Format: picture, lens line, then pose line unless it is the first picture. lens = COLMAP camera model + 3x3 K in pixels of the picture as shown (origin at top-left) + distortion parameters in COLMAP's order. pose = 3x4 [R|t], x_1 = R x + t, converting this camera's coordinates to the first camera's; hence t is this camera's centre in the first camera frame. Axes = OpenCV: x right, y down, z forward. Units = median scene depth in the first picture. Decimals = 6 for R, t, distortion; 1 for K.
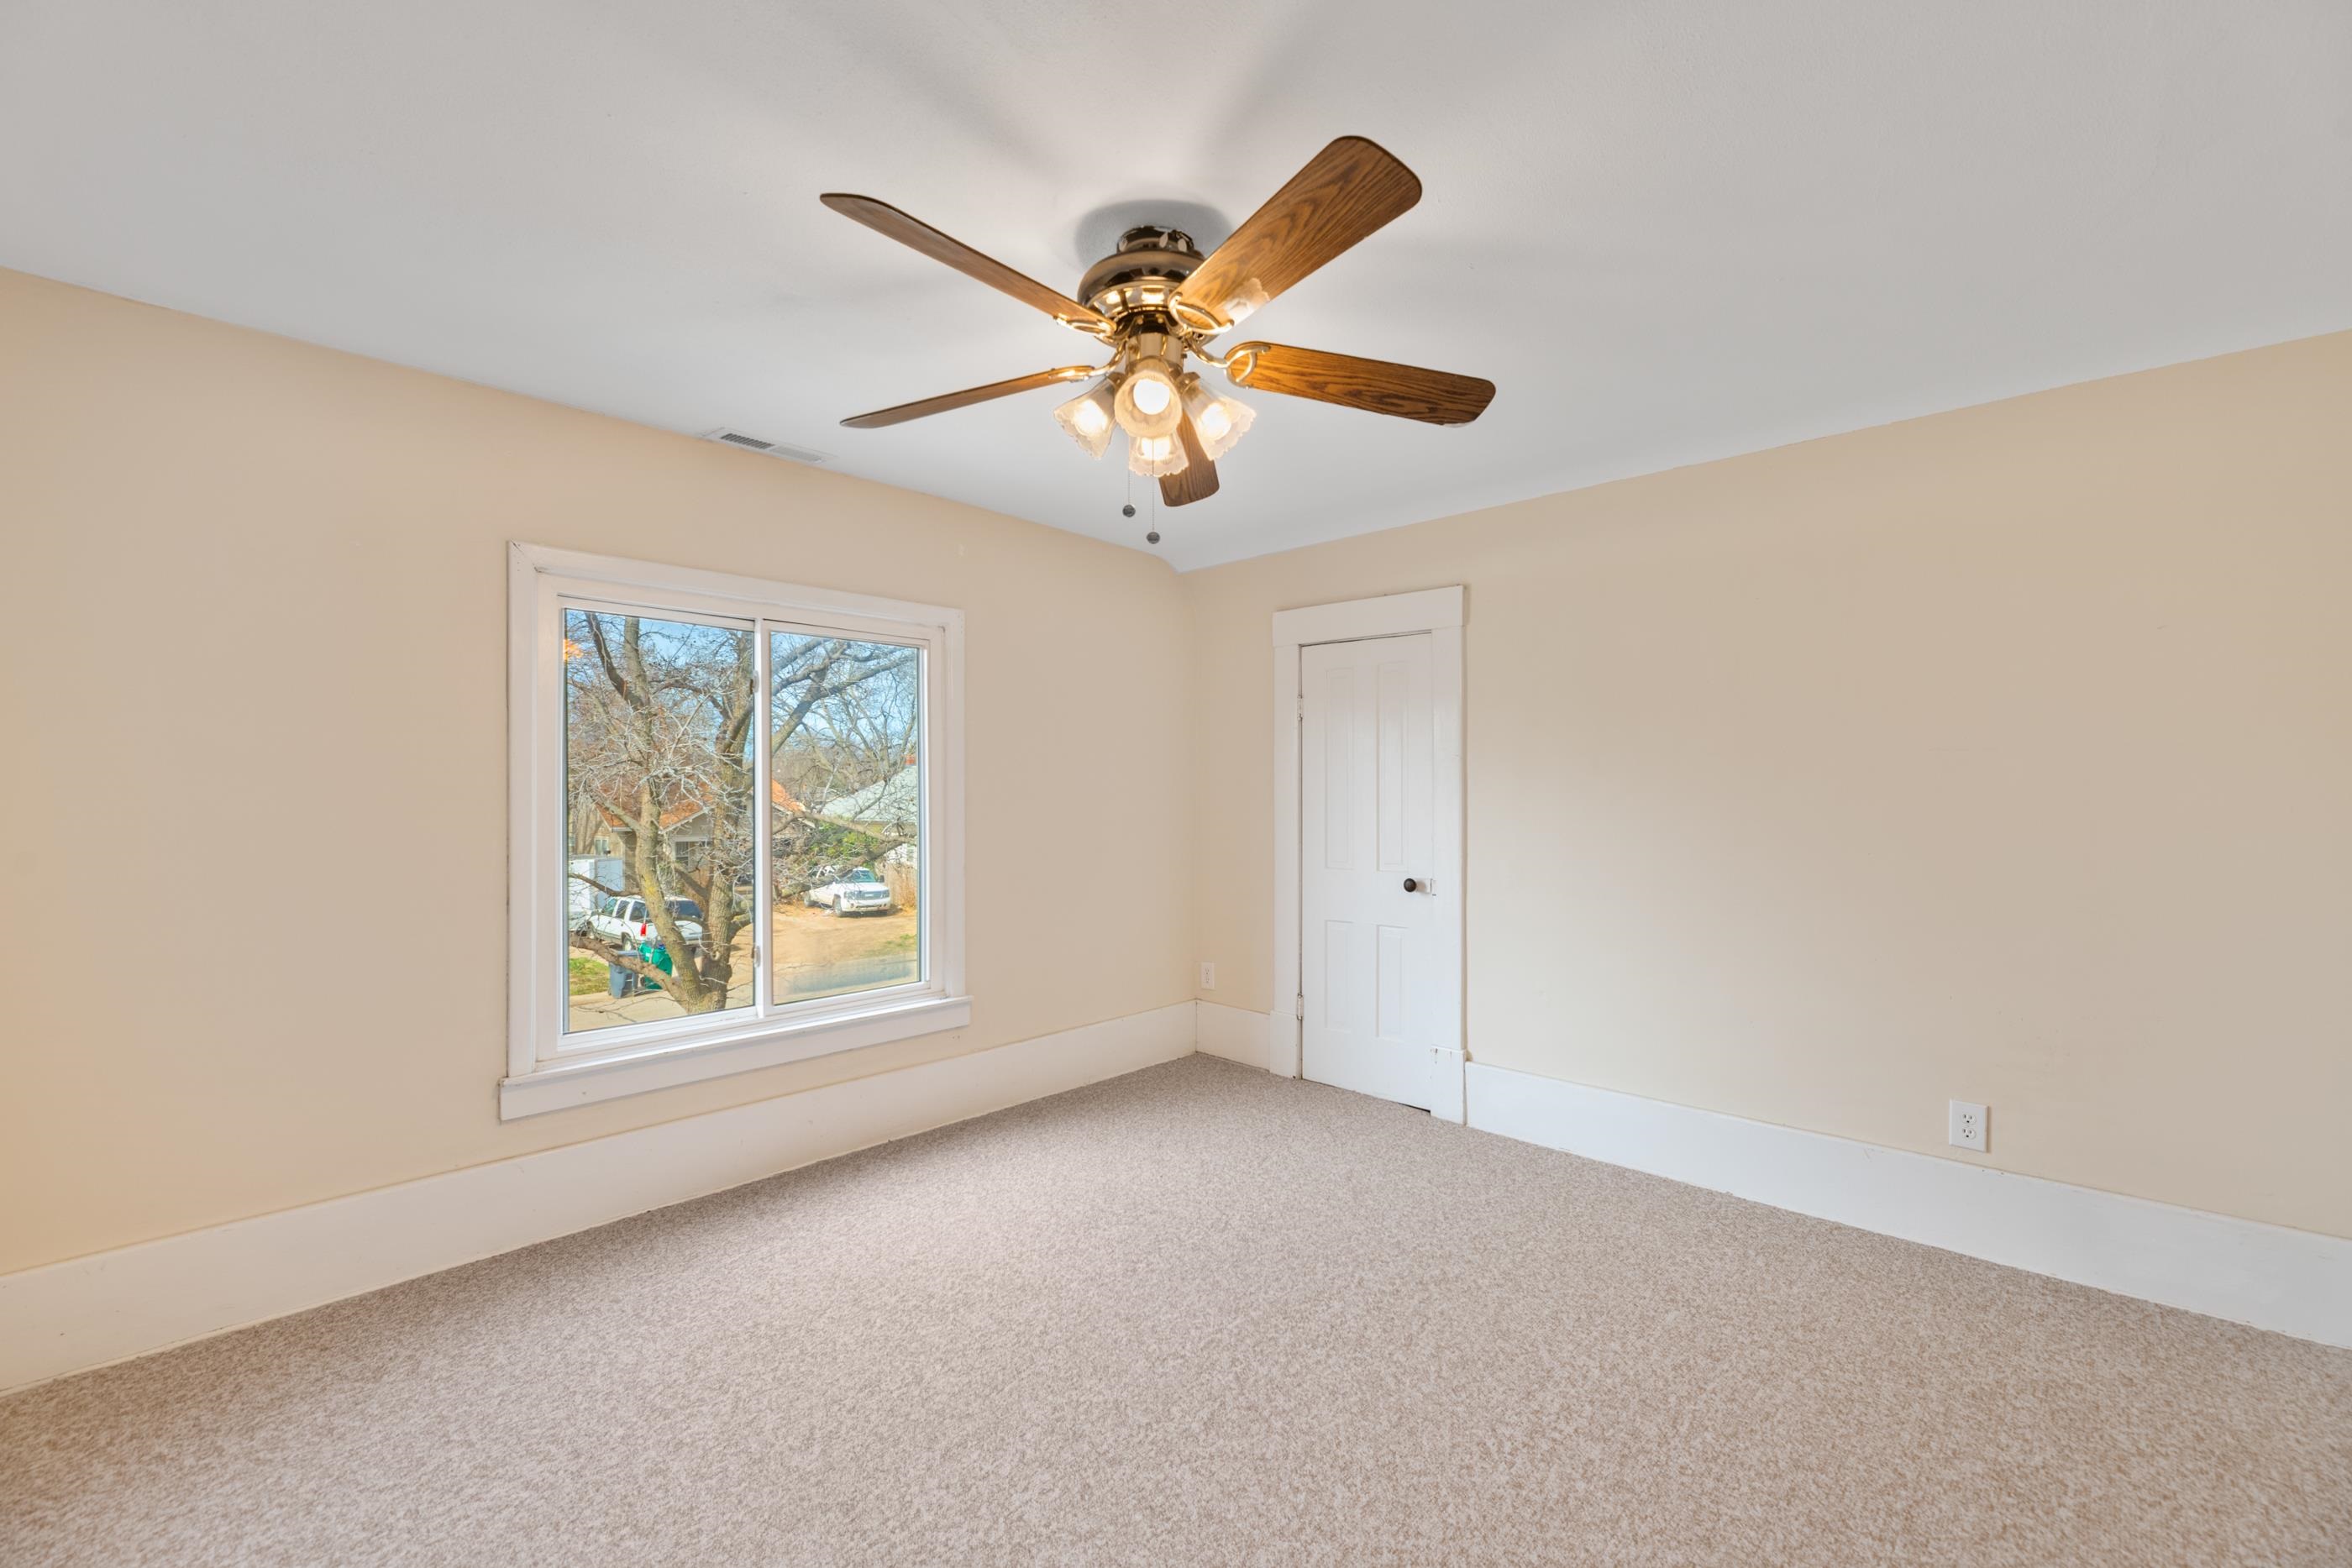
lens RADIAL K [[1013.5, 0, 1176.0], [0, 1013.5, 784.0], [0, 0, 1]] dist [-0.000360, -0.000604]
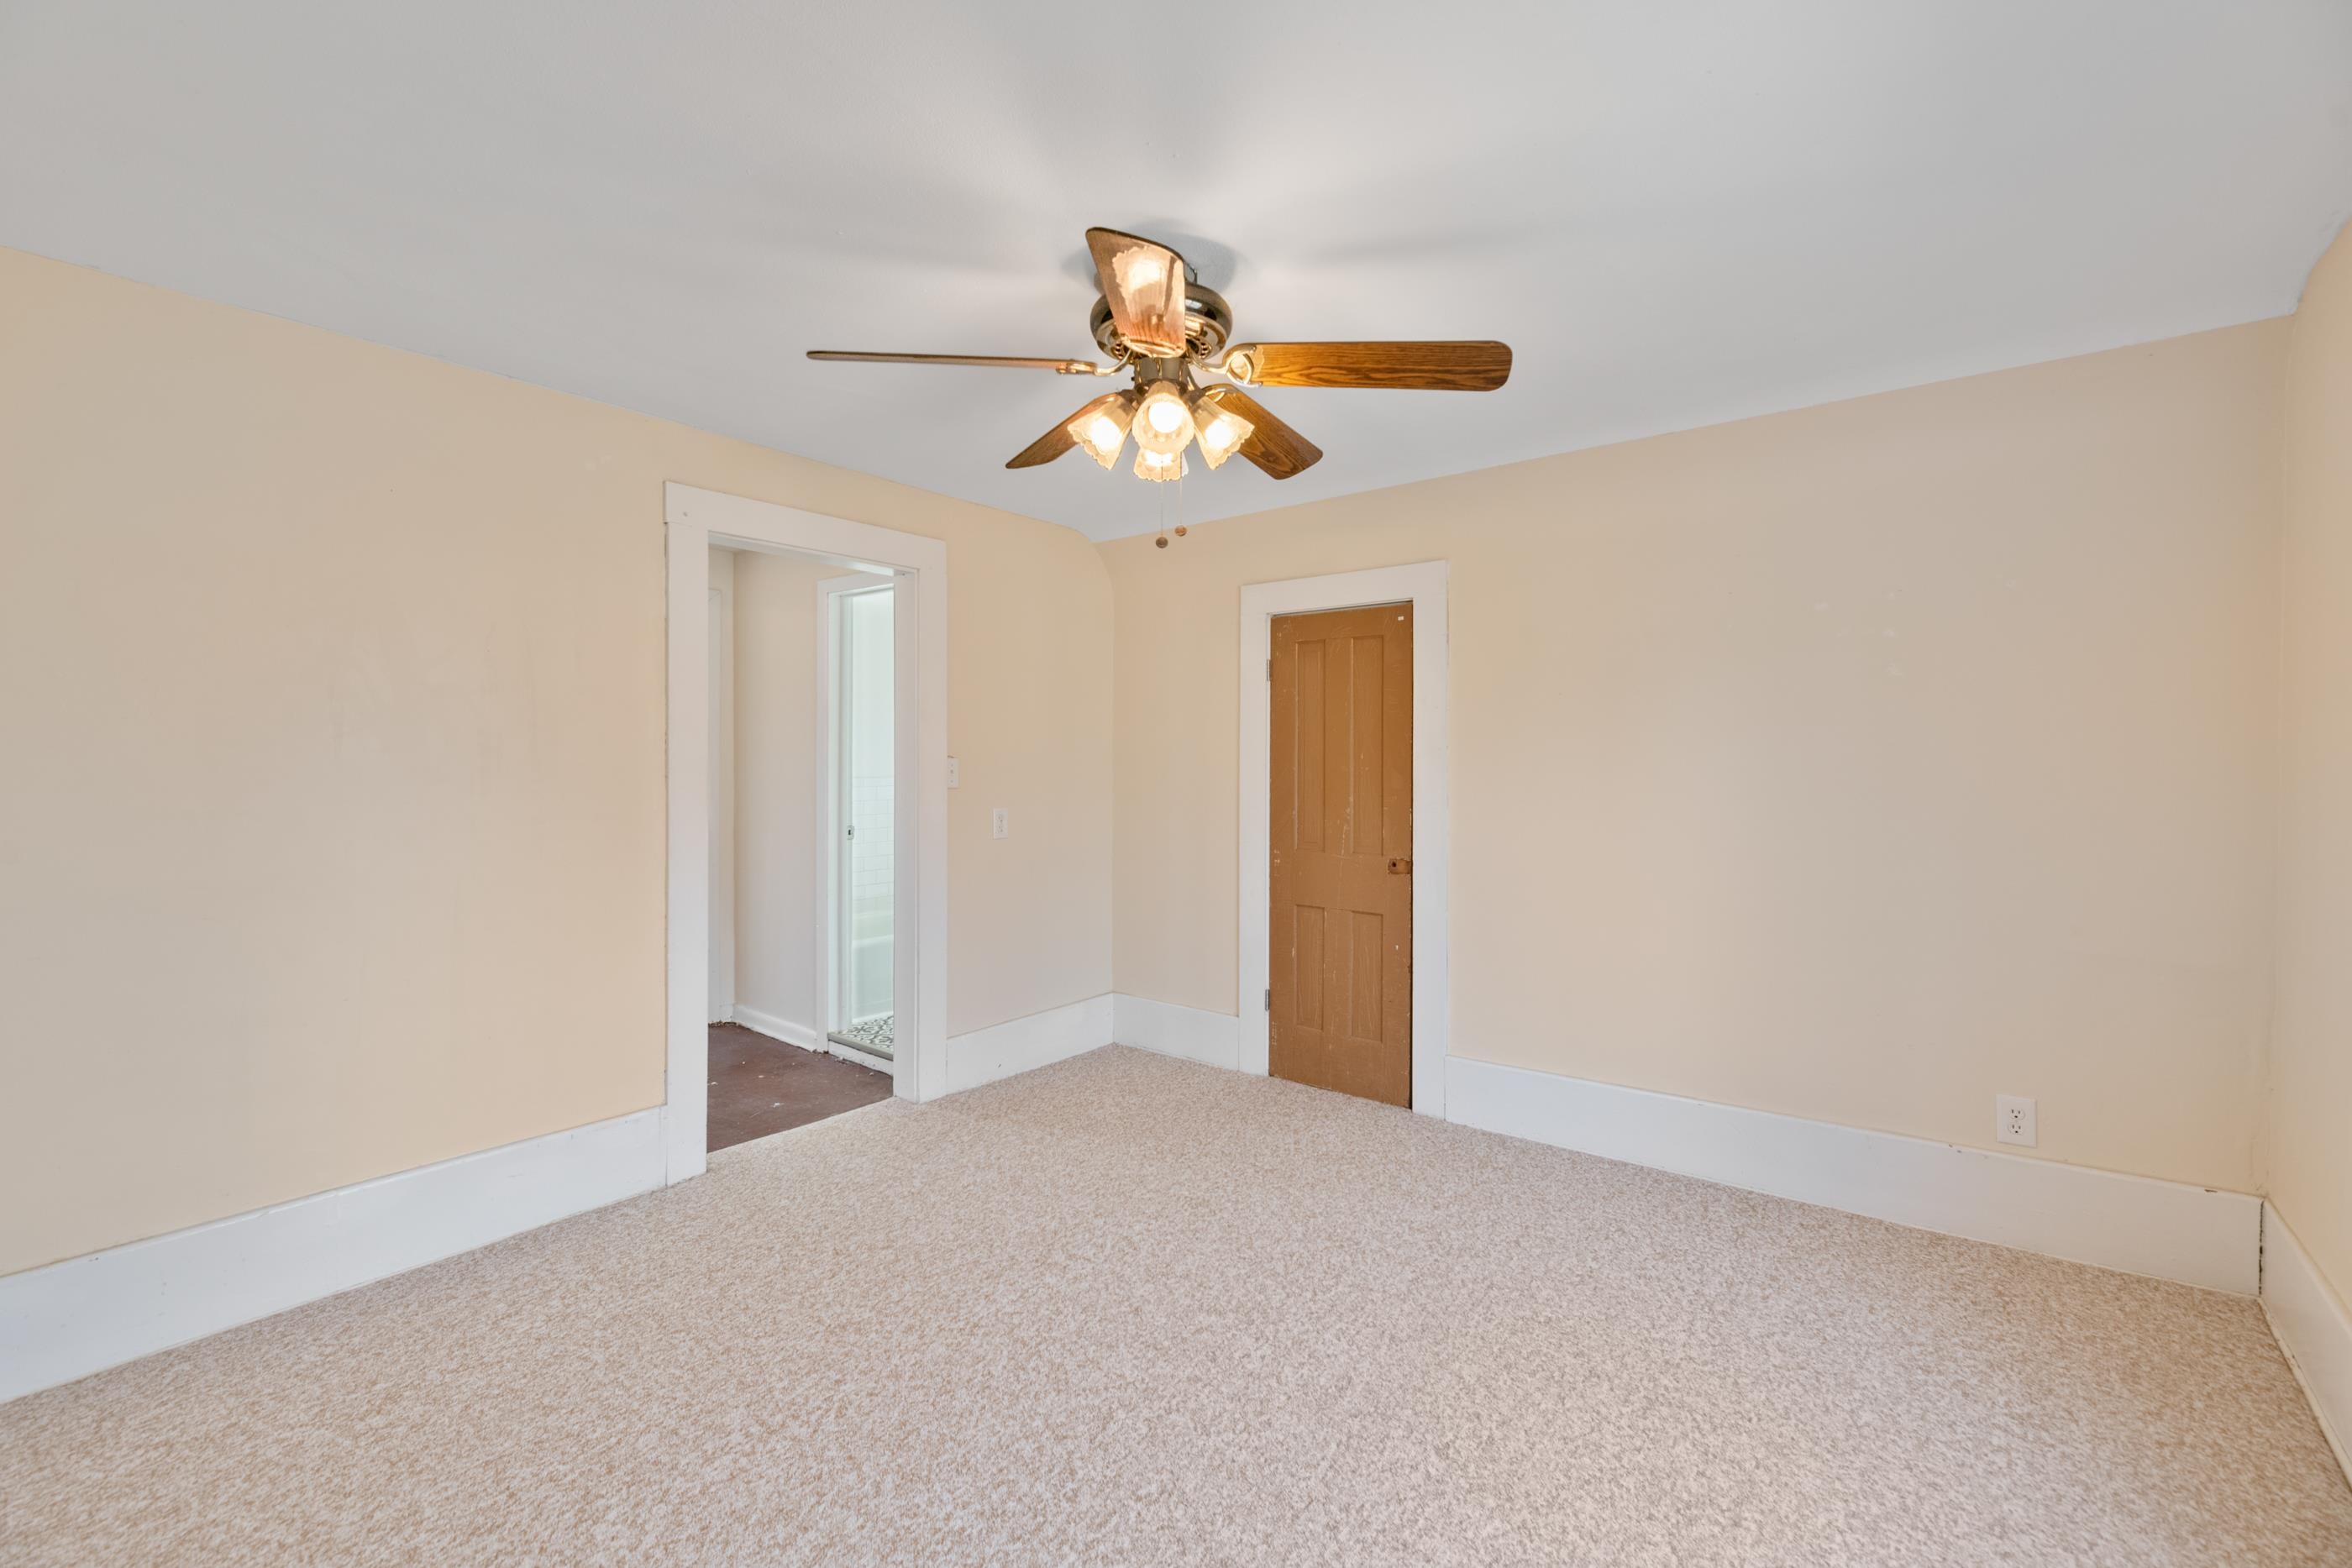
lens RADIAL K [[1013.5, 0, 1176.0], [0, 1013.5, 784.0], [0, 0, 1]] dist [-0.000360, -0.000604]
pose [[-0.996840, -0.000370, -0.079429, 0.045015], [-0.001393, 0.999917, 0.012824, 0.002487], [0.079417, 0.012894, -0.996758, 1.978405]]
